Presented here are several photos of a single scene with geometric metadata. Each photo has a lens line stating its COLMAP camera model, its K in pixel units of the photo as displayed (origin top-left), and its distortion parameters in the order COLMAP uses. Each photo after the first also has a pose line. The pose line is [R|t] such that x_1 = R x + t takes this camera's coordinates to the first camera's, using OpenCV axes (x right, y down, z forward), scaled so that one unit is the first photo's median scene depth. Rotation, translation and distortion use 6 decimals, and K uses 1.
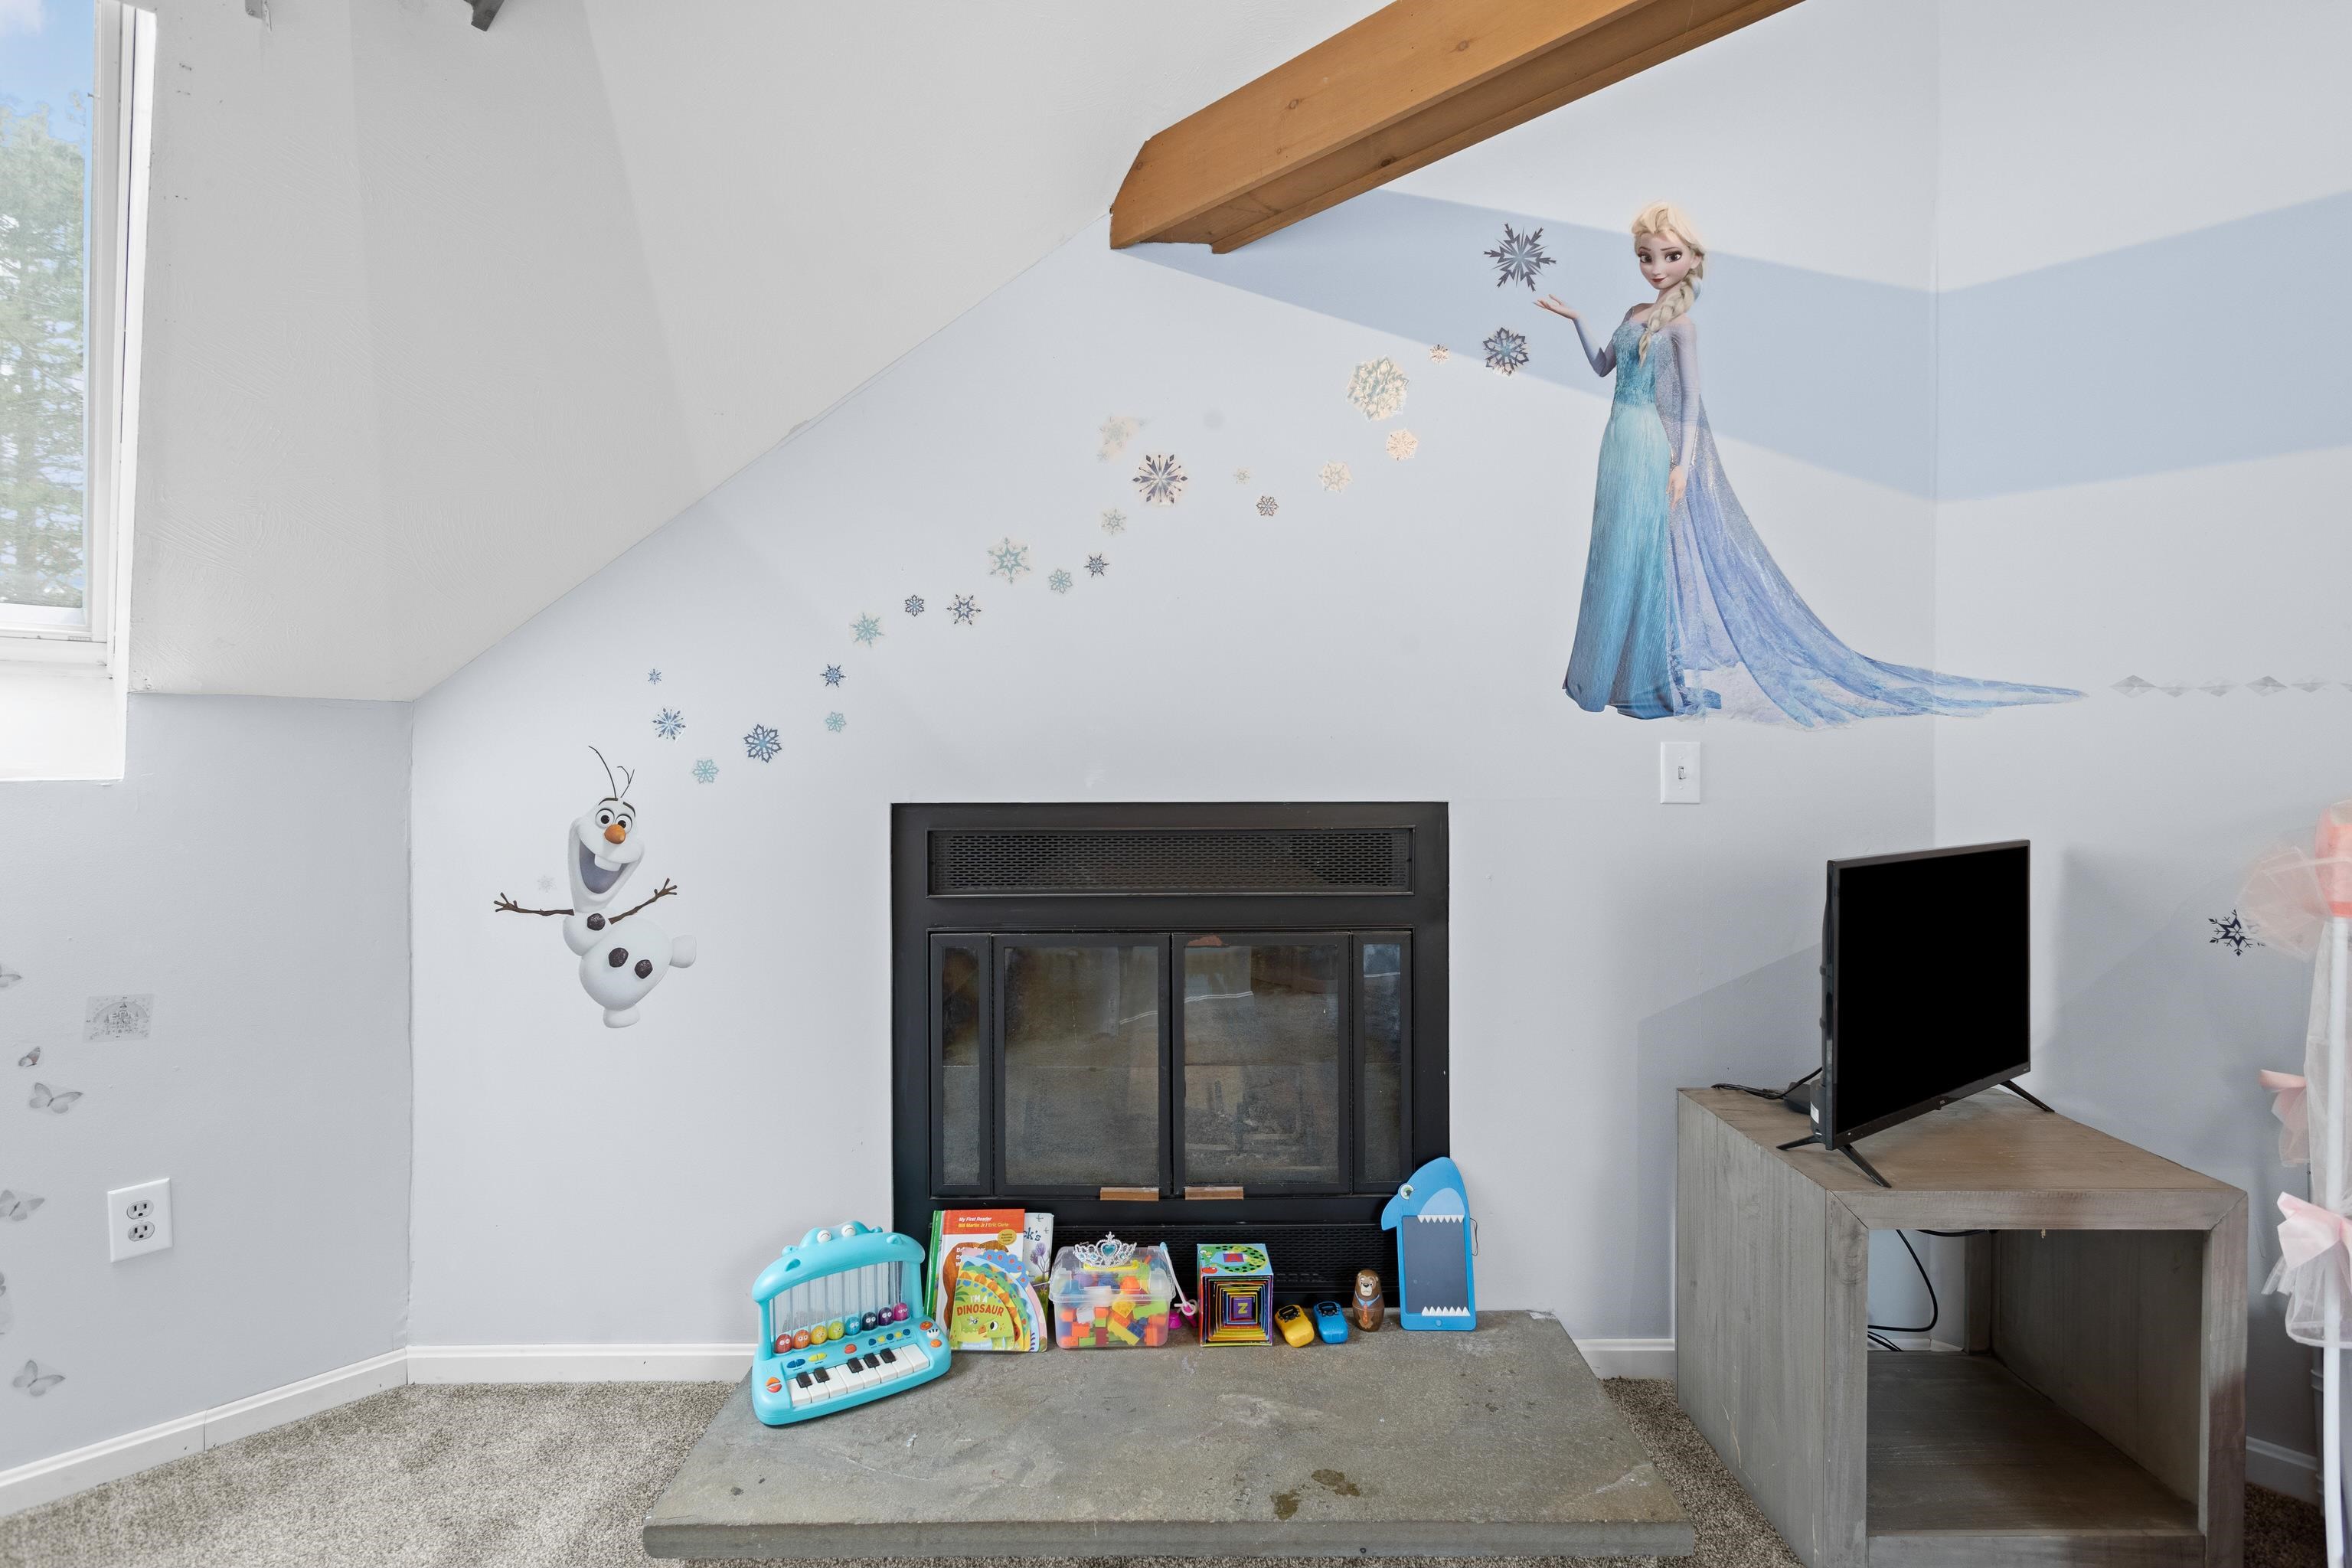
lens RADIAL K [[1113.1, 0, 1182.0], [0, 1113.1, 770.2], [0, 0, 1]] dist [-0.004397, 0.002327]
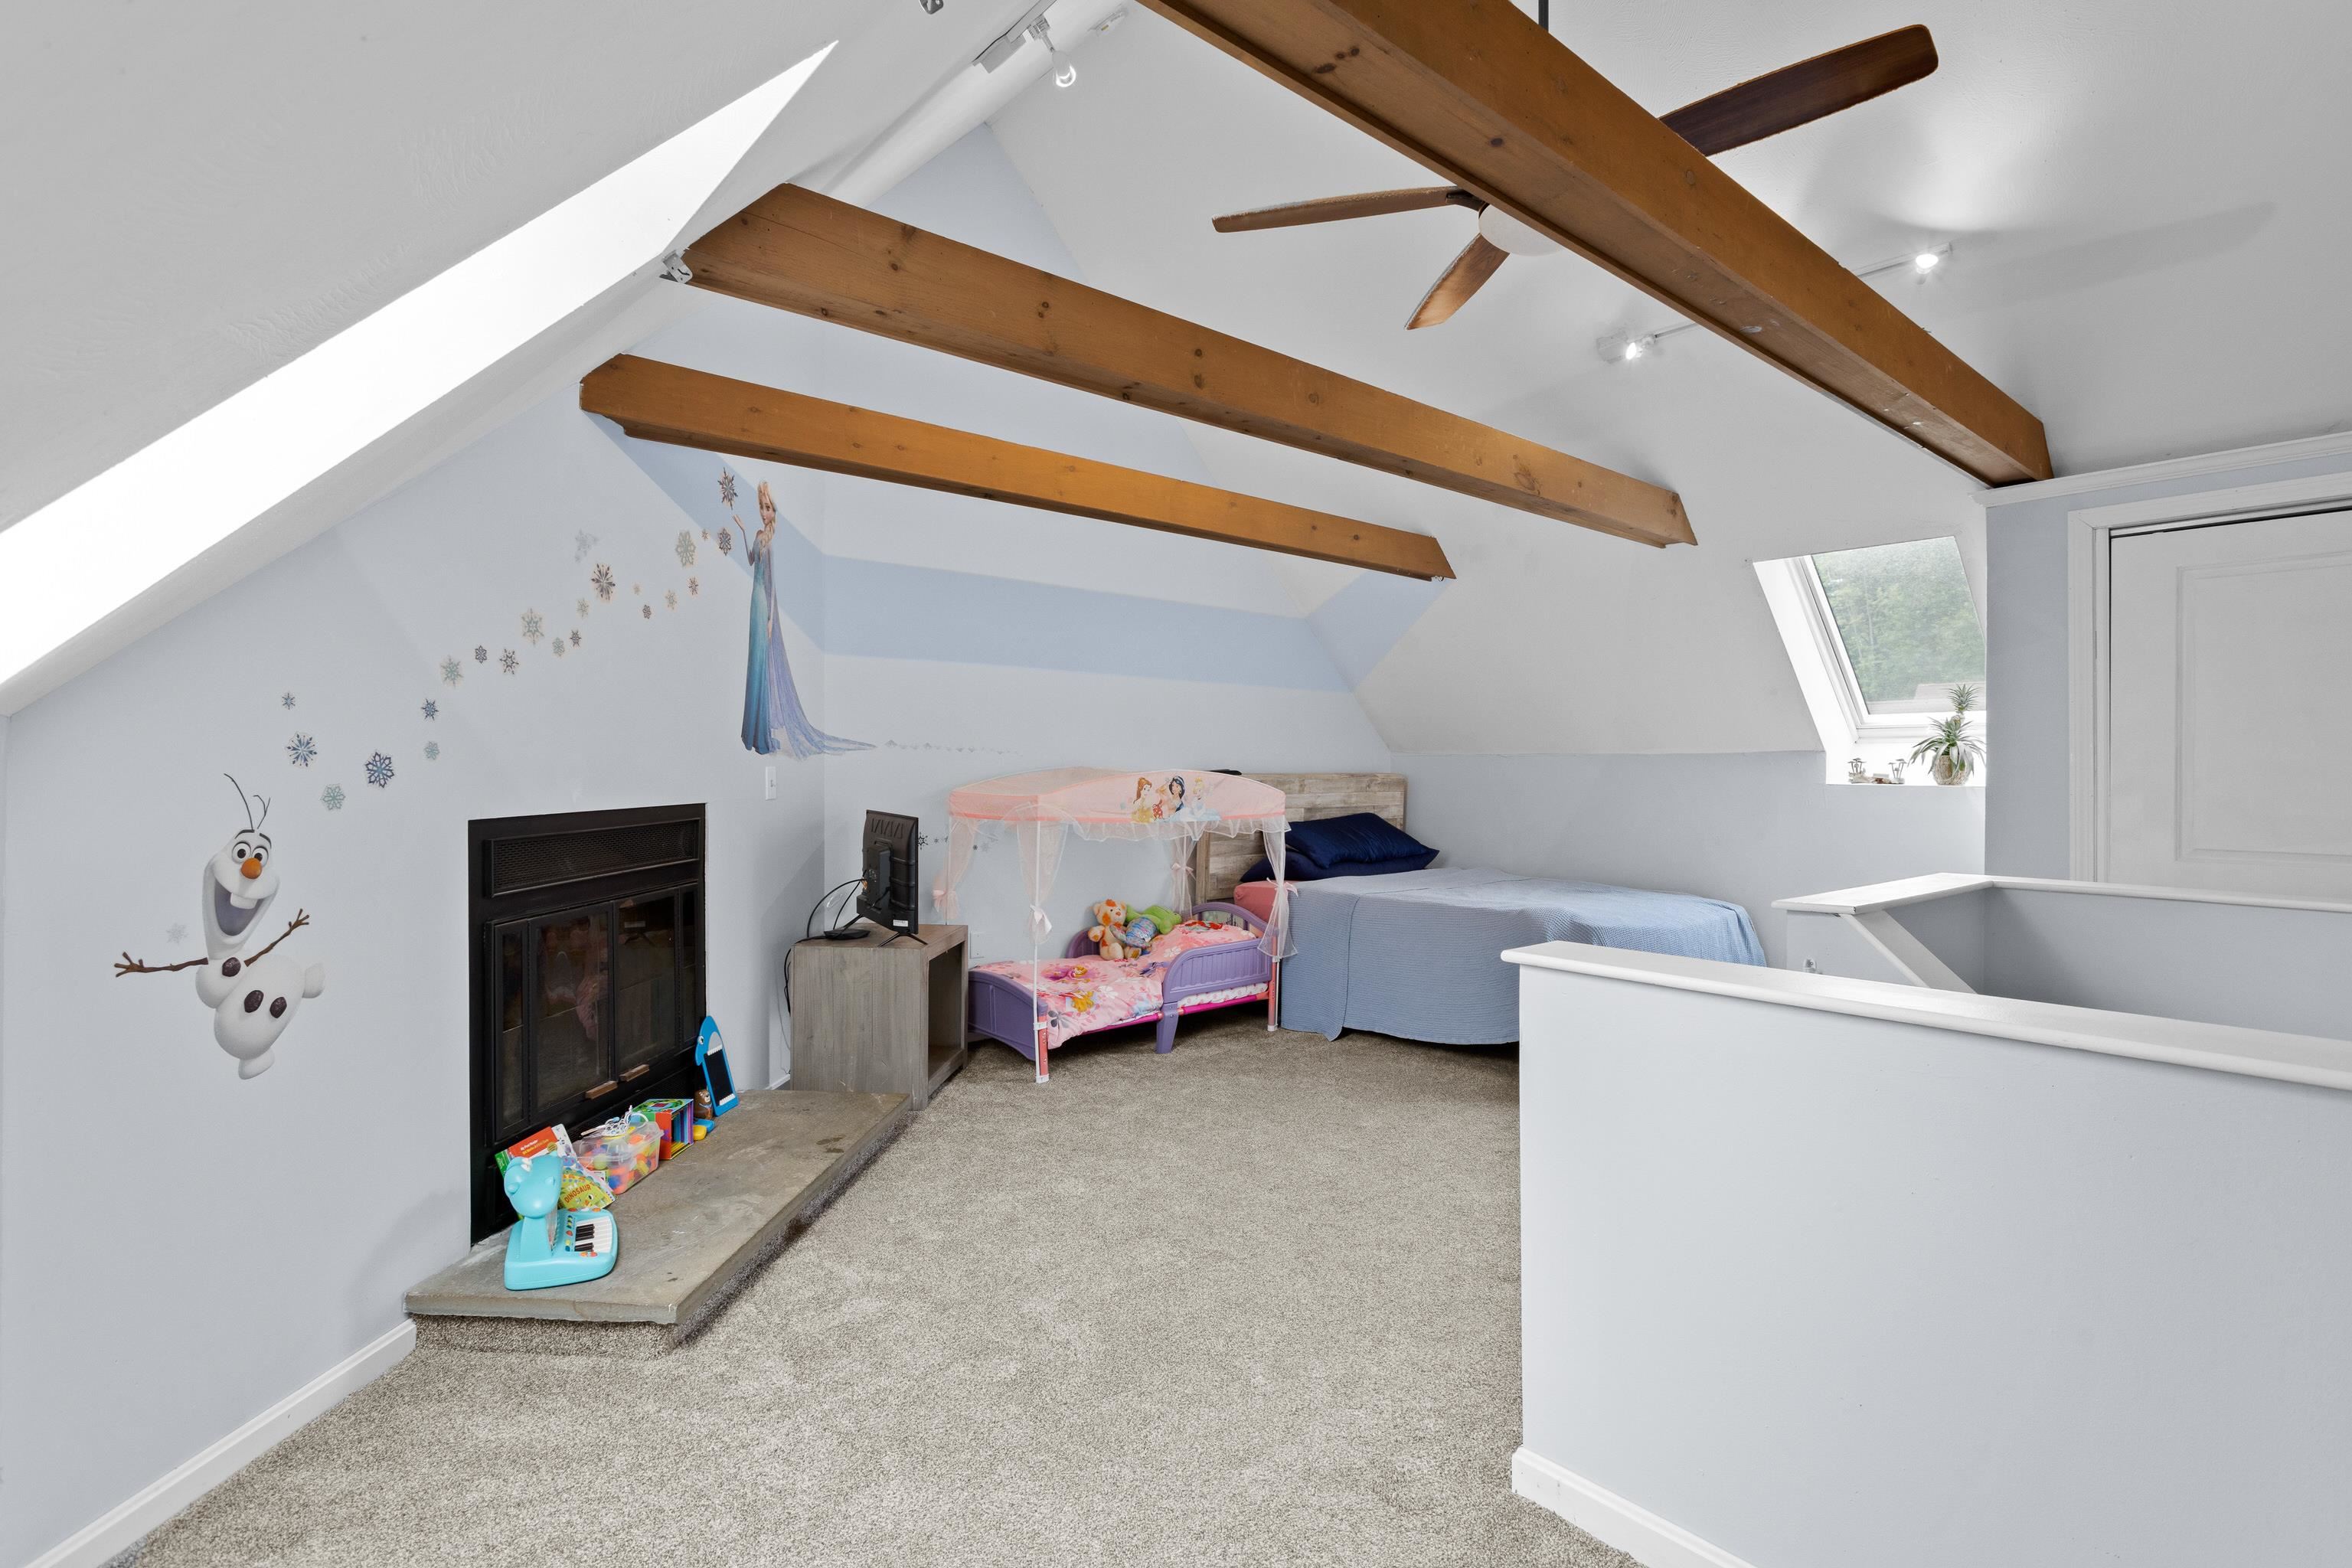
lens RADIAL K [[1113.1, 0, 1181.4], [0, 1113.1, 768.1], [0, 0, 1]] dist [-0.004397, 0.002327]
pose [[0.084082, -0.002805, 0.996455, -1.370218], [0.008306, 0.999963, 0.002114, -0.021885], [-0.996424, 0.008099, 0.084102, 0.148721]]
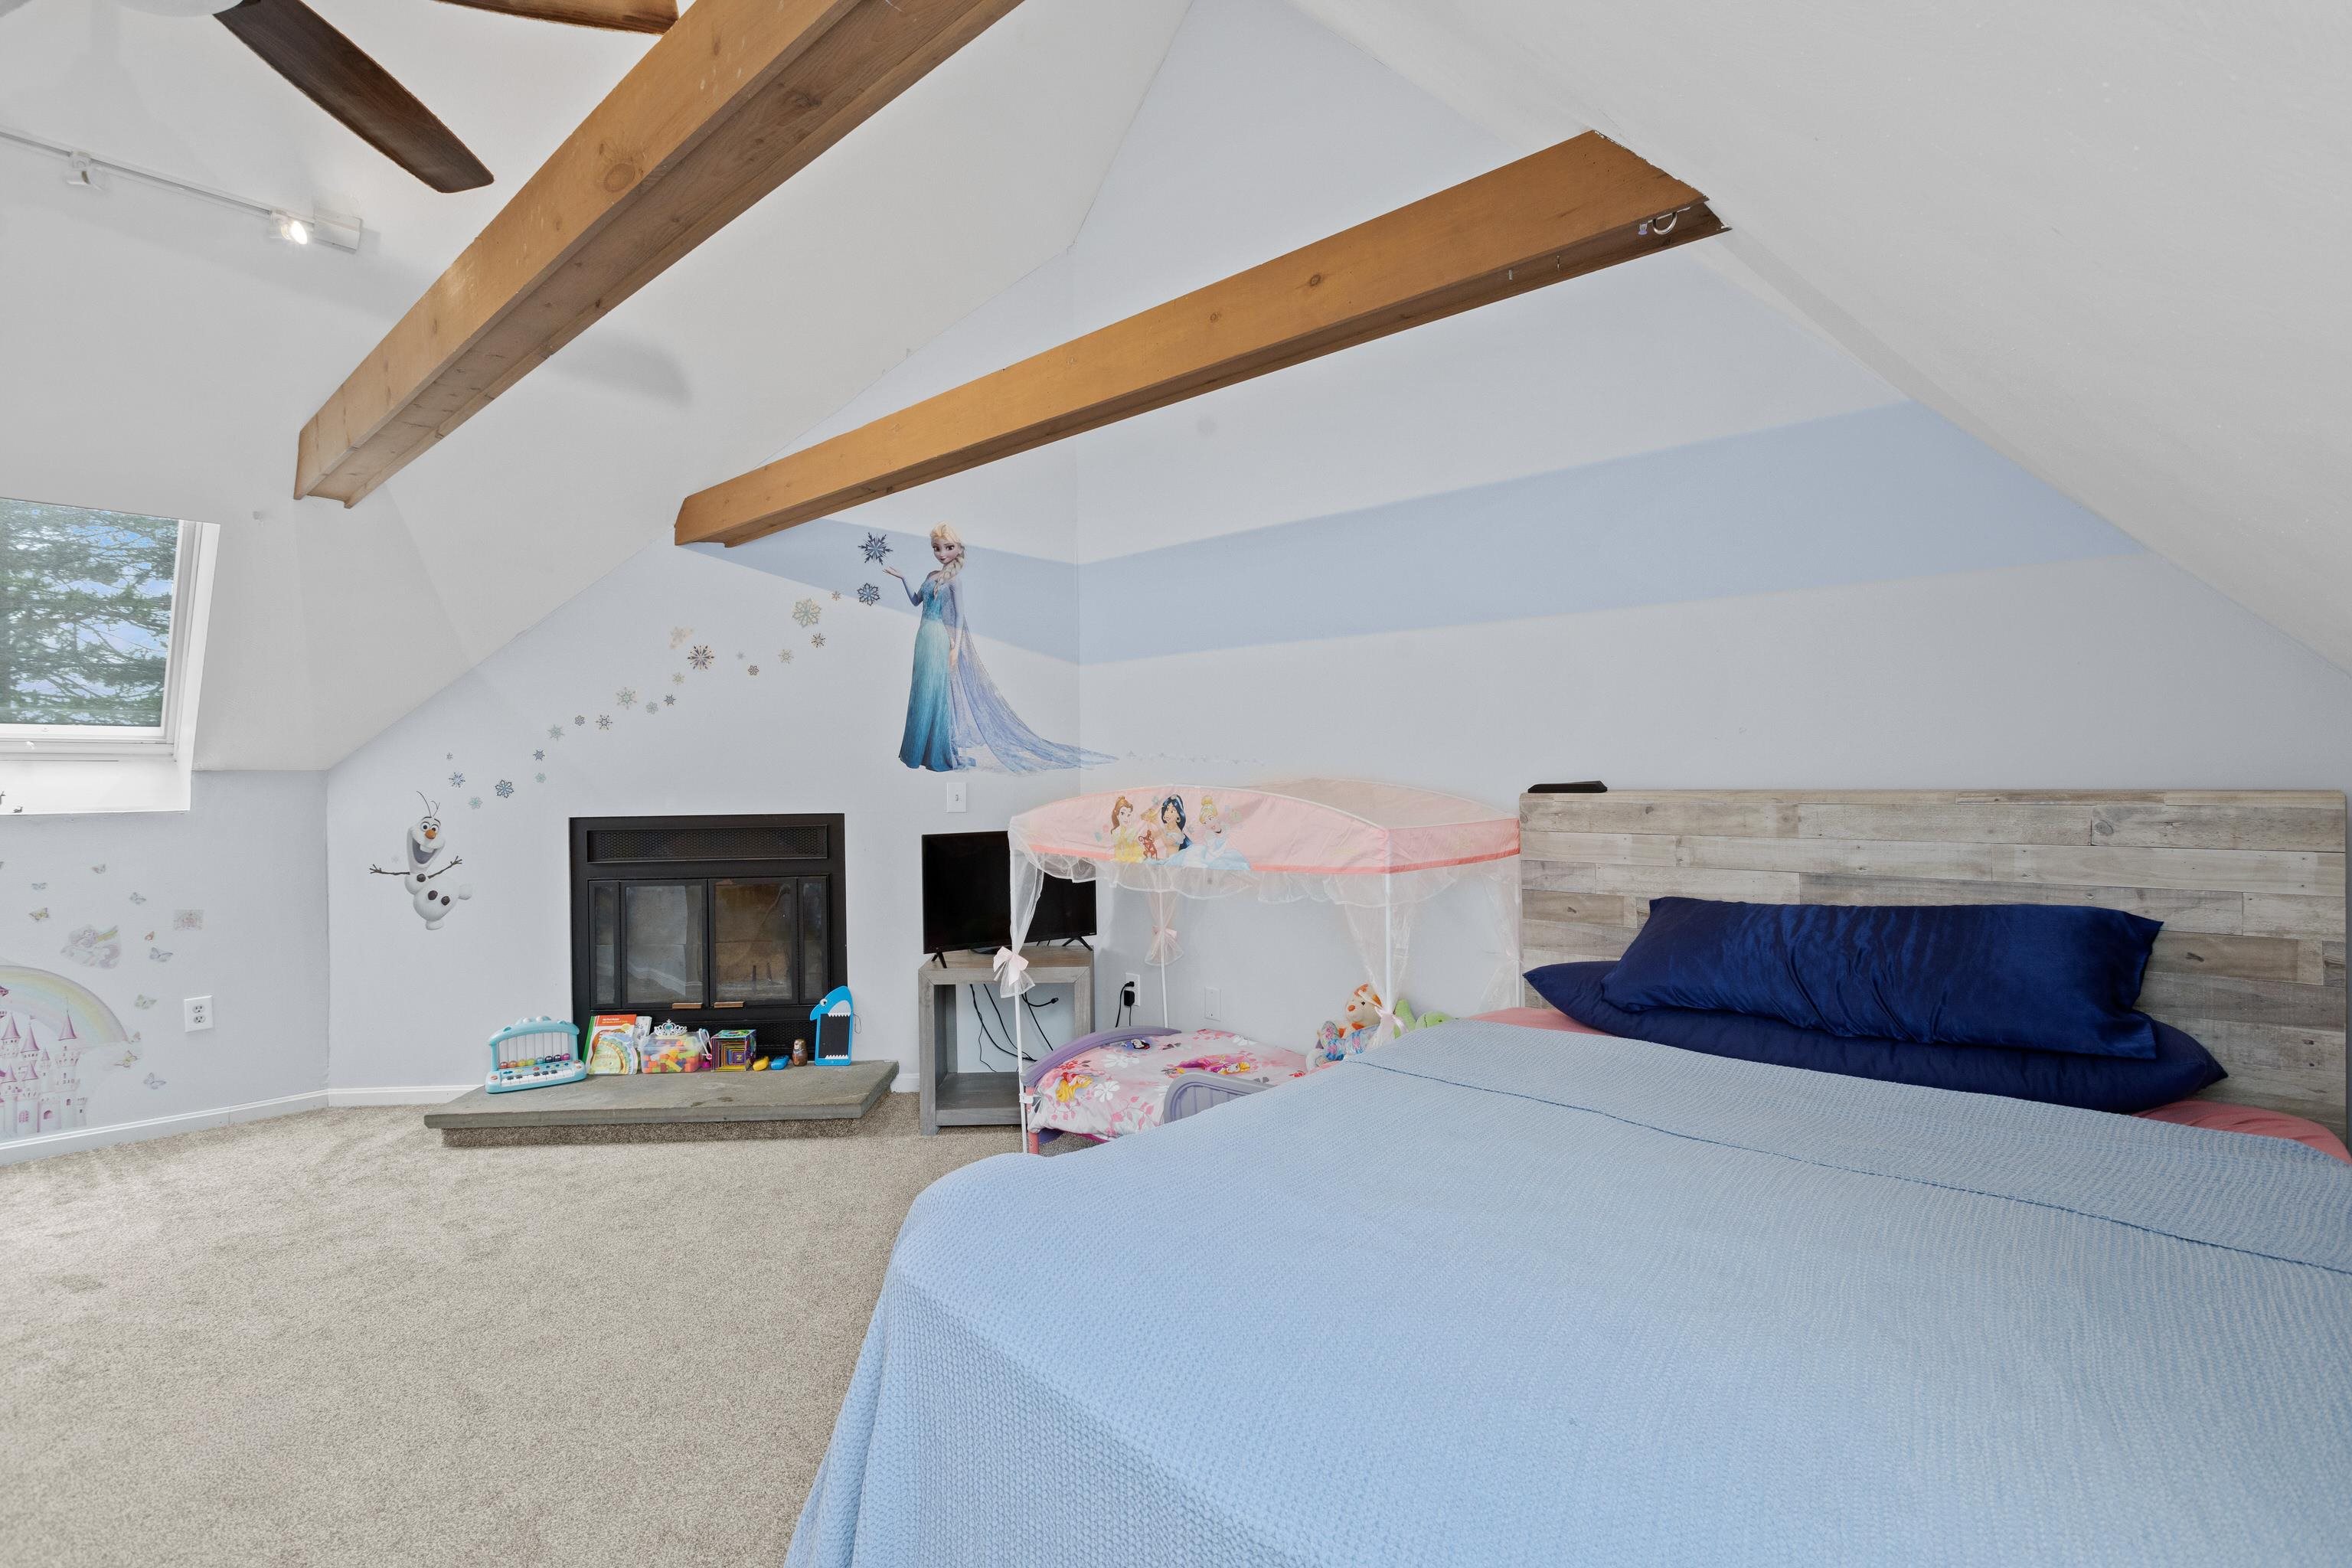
lens RADIAL K [[1113.1, 0, 1185.4], [0, 1113.1, 785.8], [0, 0, 1]] dist [-0.004397, 0.002327]
pose [[0.999251, -0.012290, 0.036706, 0.794300], [0.012396, 0.999920, -0.002673, -0.008725], [-0.036670, 0.003126, 0.999323, -1.078869]]
